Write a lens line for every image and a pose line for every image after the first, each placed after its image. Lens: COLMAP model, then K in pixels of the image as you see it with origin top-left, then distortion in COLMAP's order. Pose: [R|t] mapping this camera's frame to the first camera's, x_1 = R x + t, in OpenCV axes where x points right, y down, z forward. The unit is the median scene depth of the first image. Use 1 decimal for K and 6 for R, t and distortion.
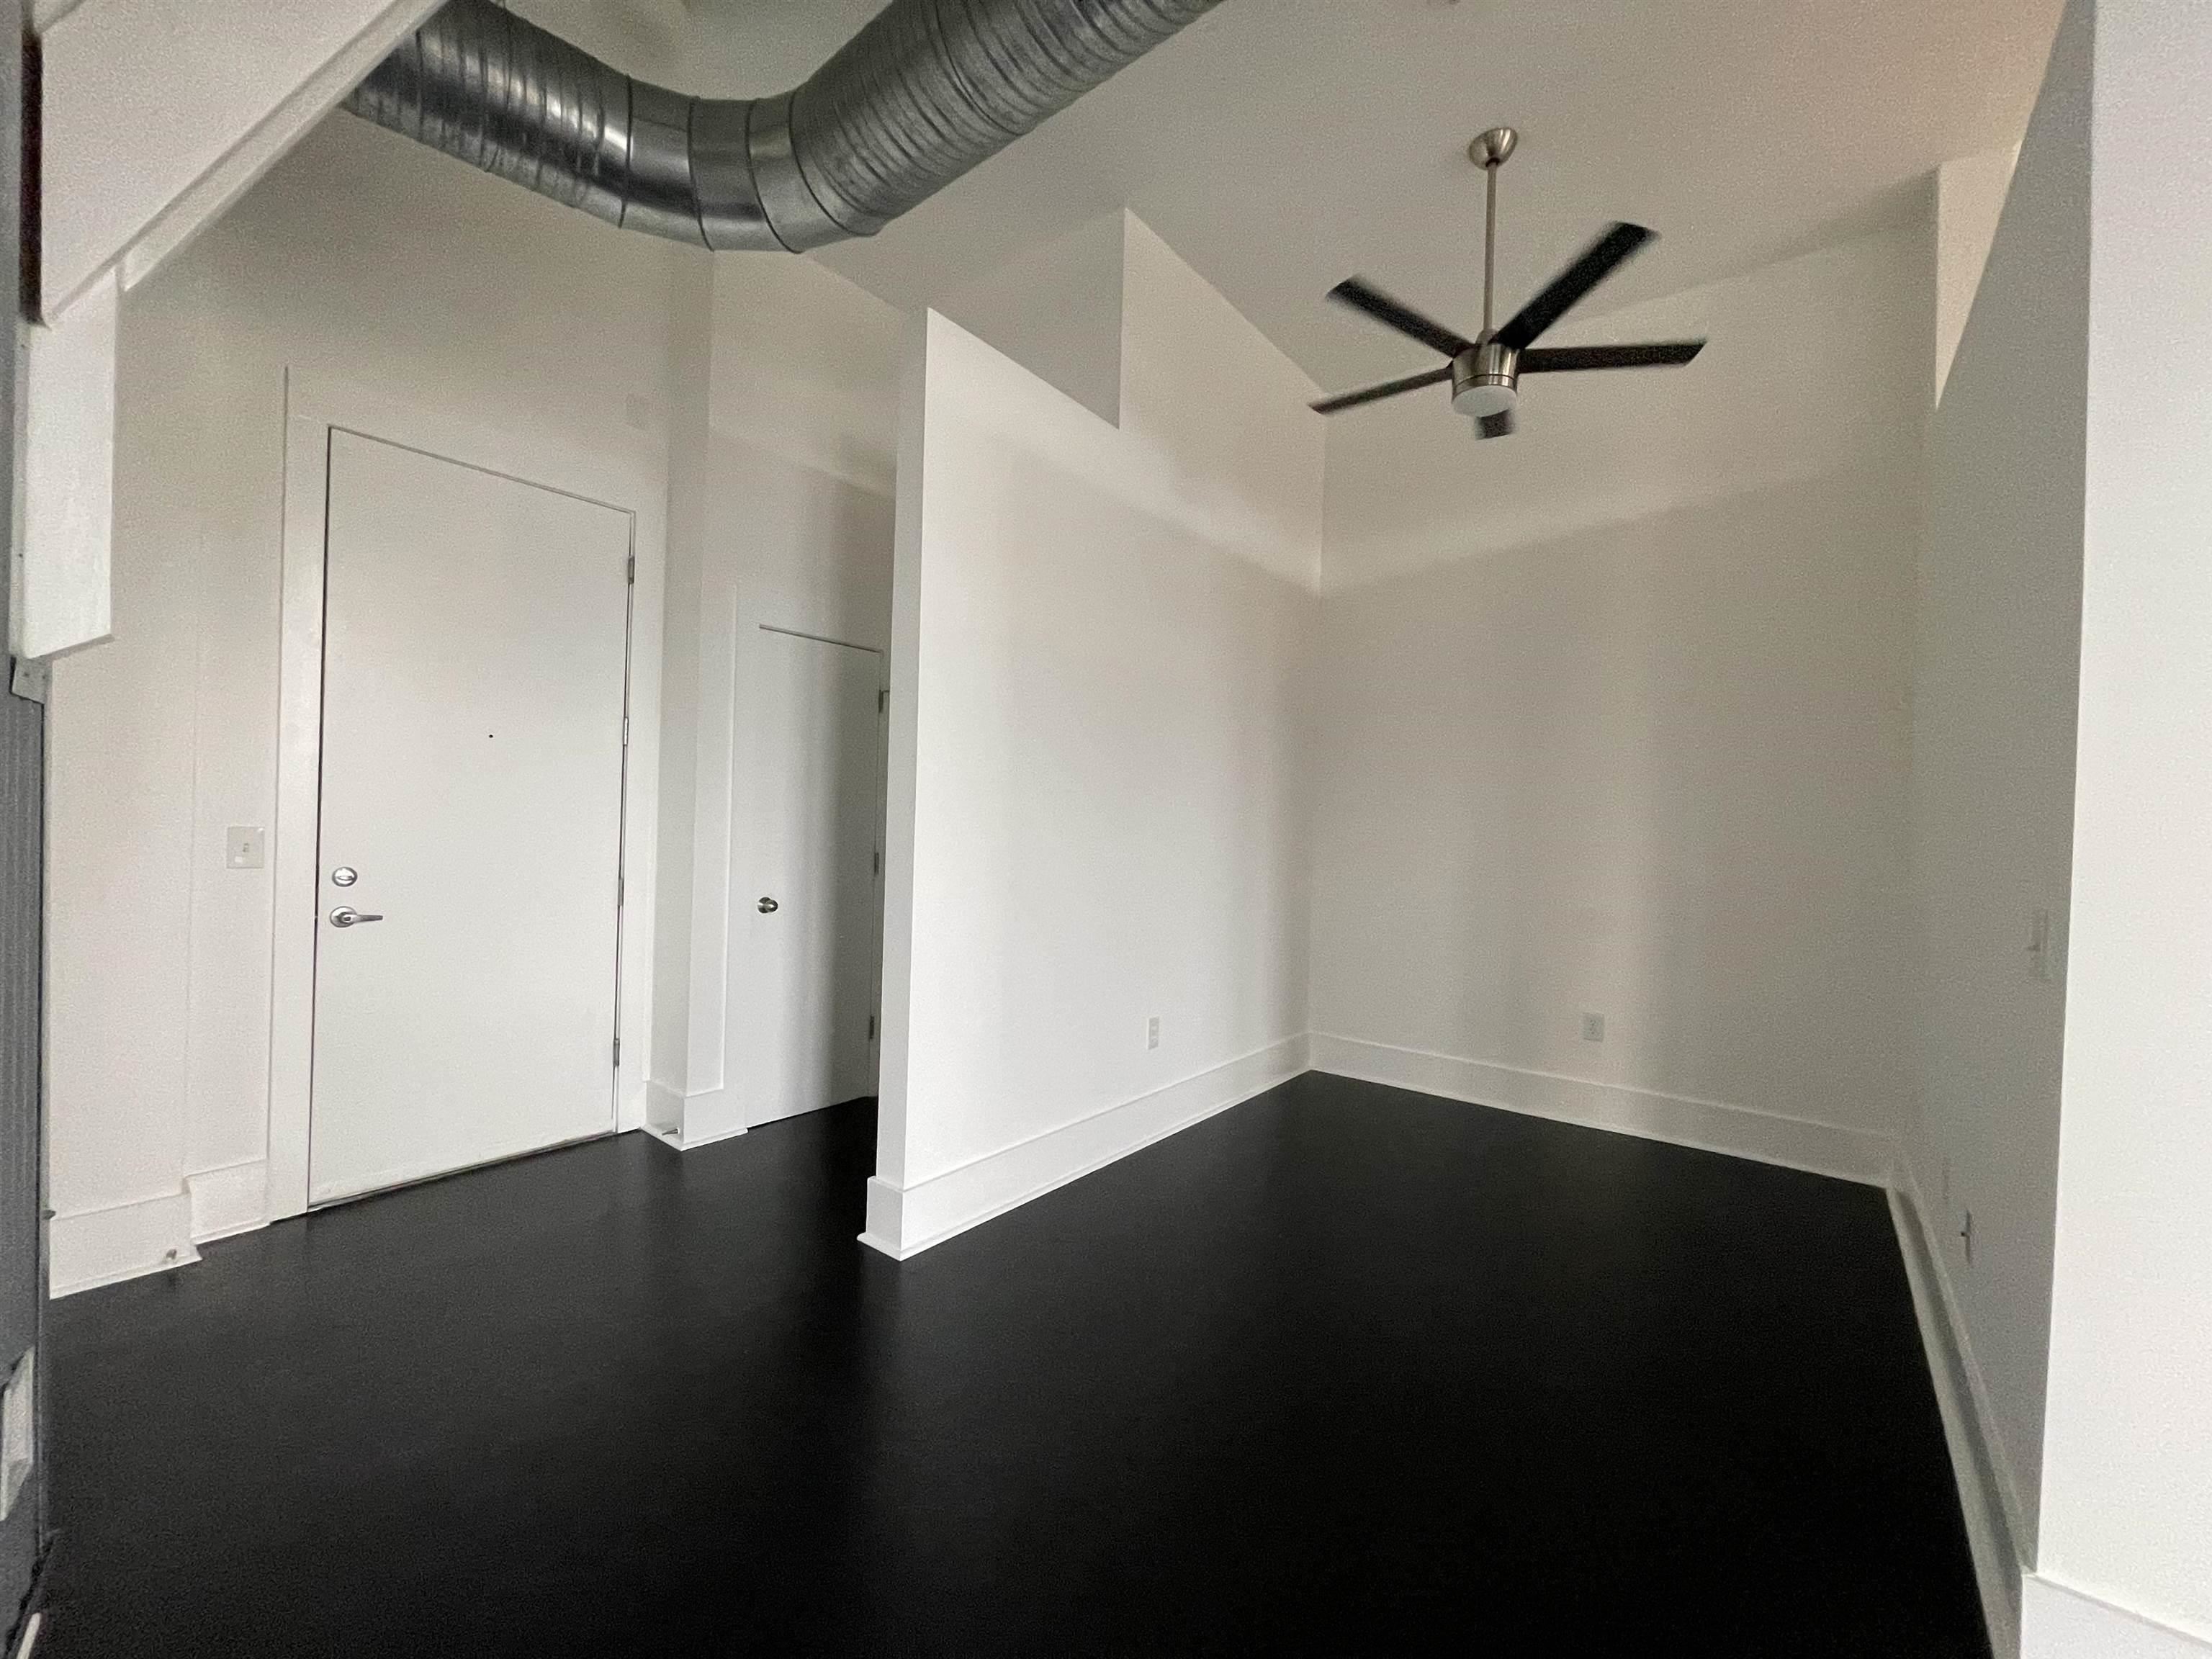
lens RADIAL K [[878.2, 0, 1101.6], [0, 878.2, 823.8], [0, 0, 1]] dist [-0.004063, 0.000181]
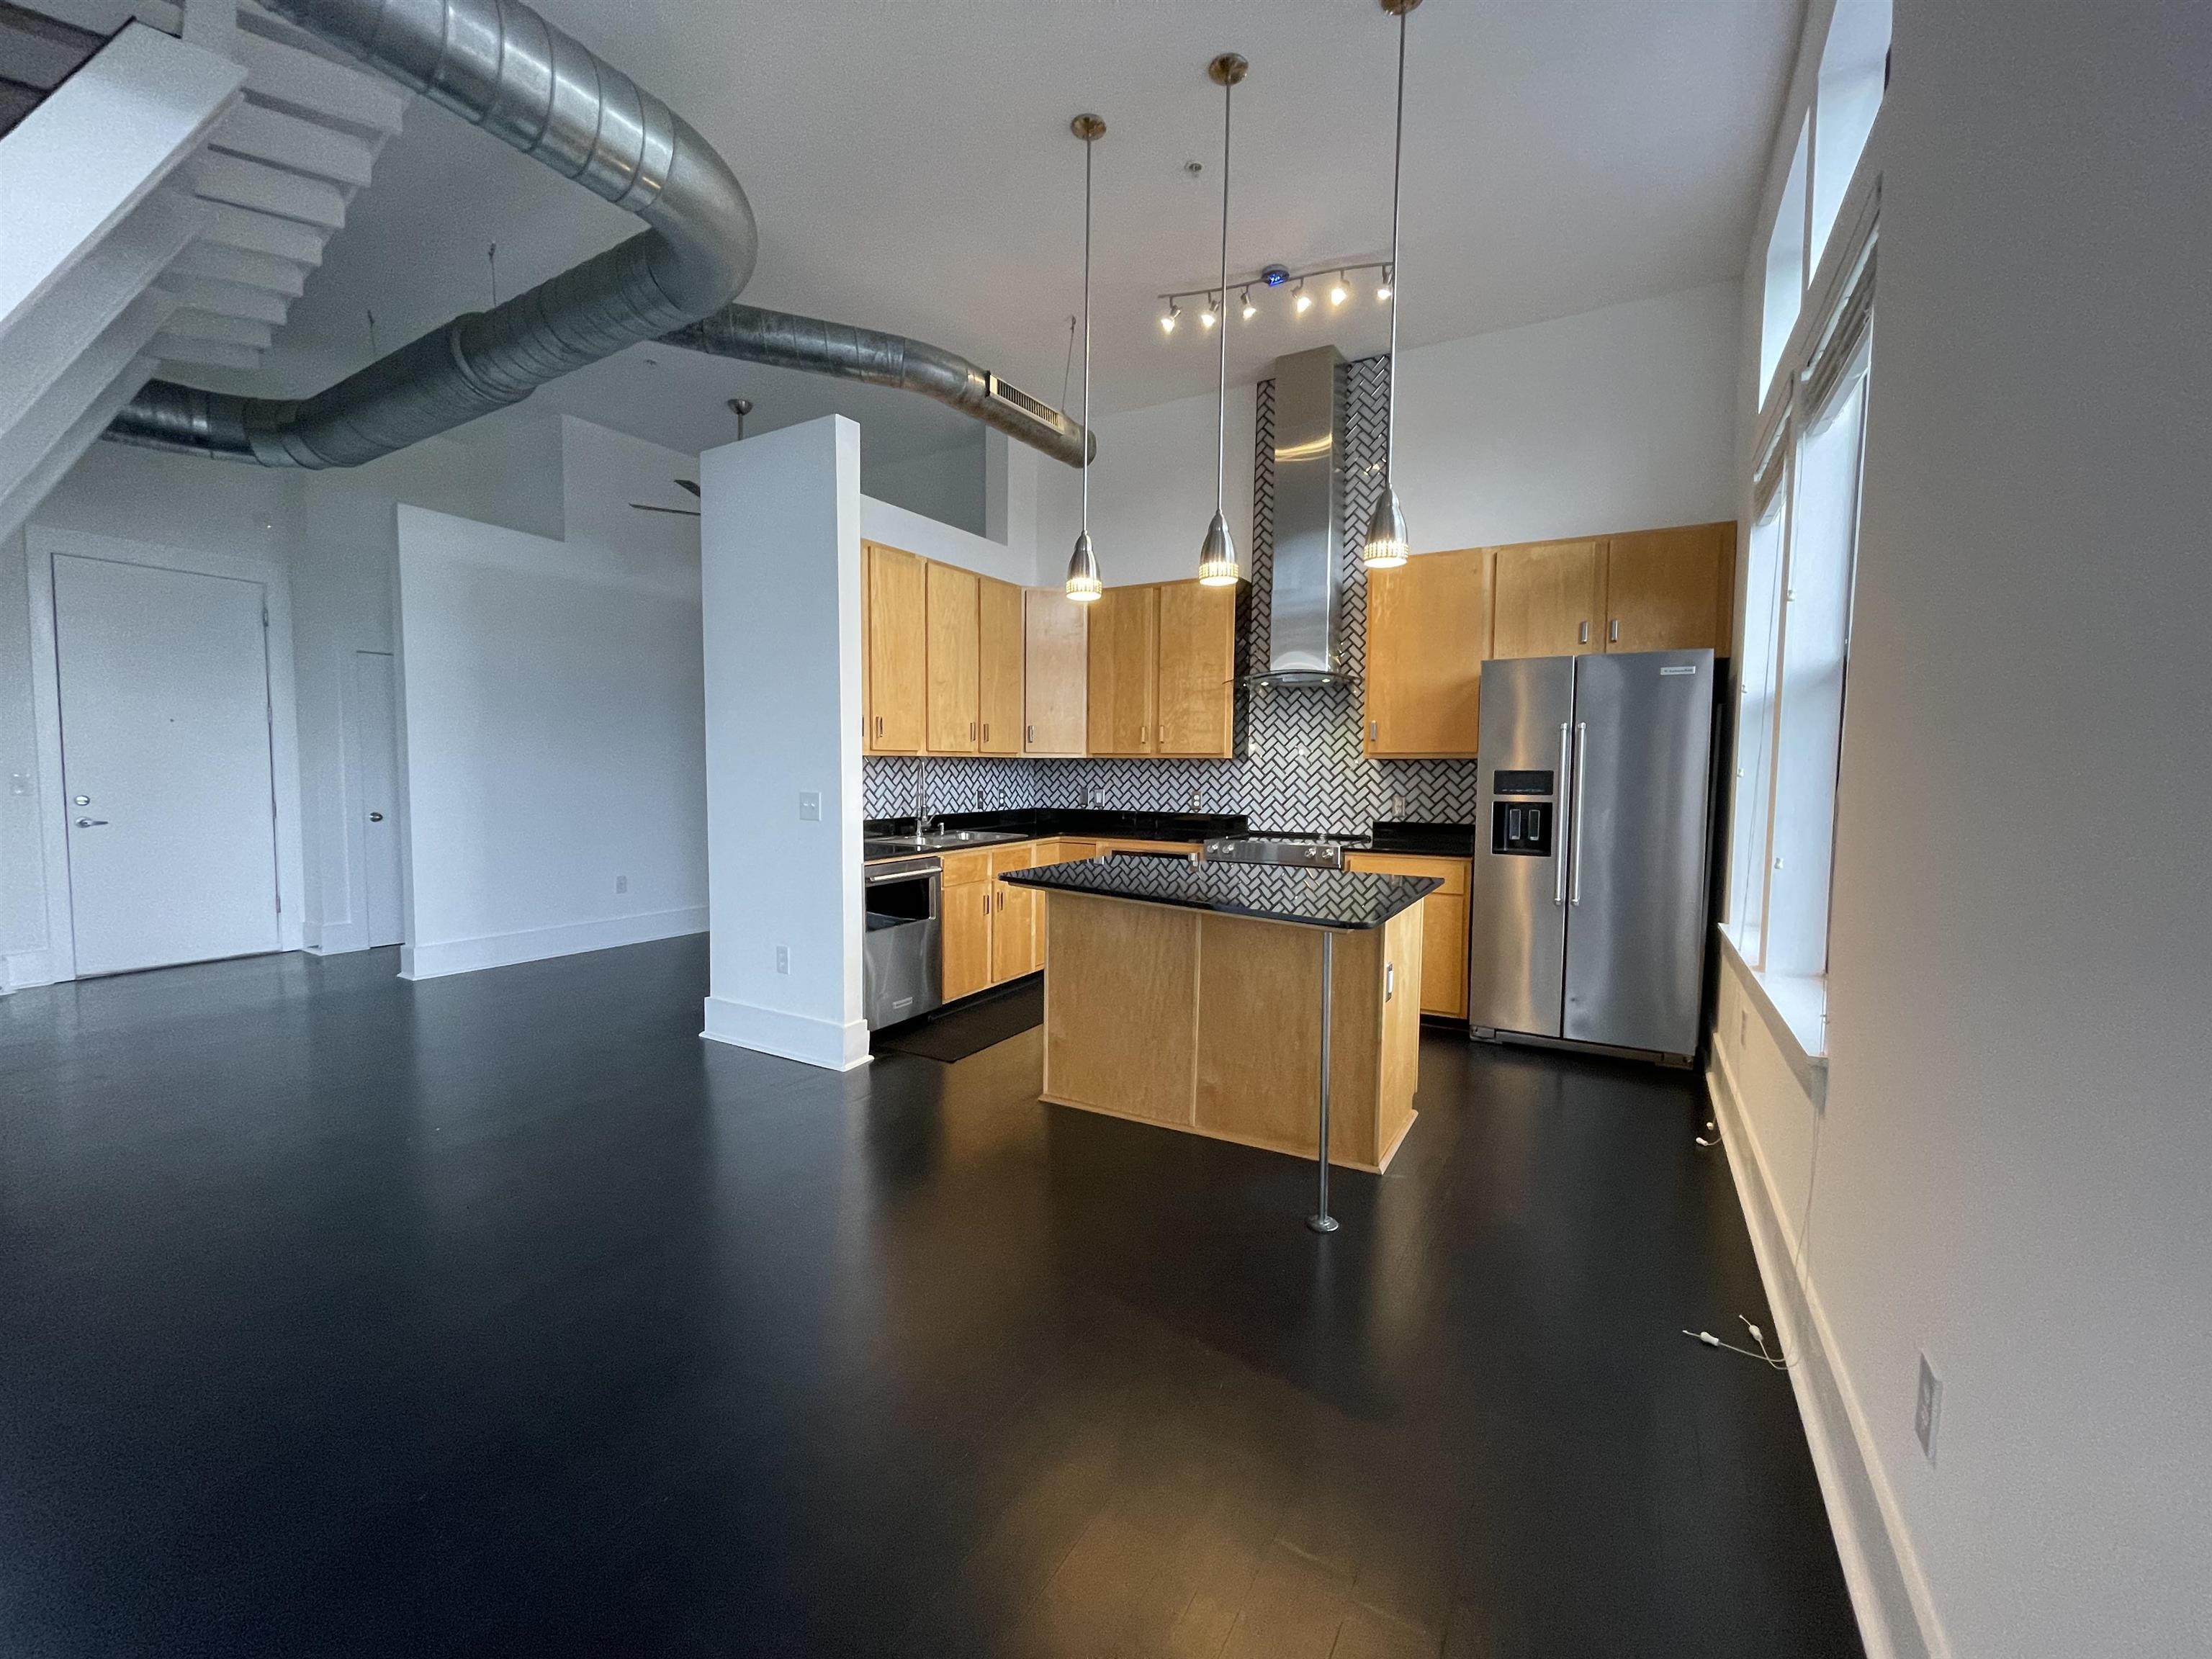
lens RADIAL K [[878.2, 0, 1107.1], [0, 878.2, 830.5], [0, 0, 1]] dist [-0.004063, 0.000181]
pose [[0.989435, -0.024636, 0.142865, 0.953663], [0.014353, 0.997260, 0.072571, 0.020988], [-0.144262, -0.069753, 0.987078, -1.071407]]
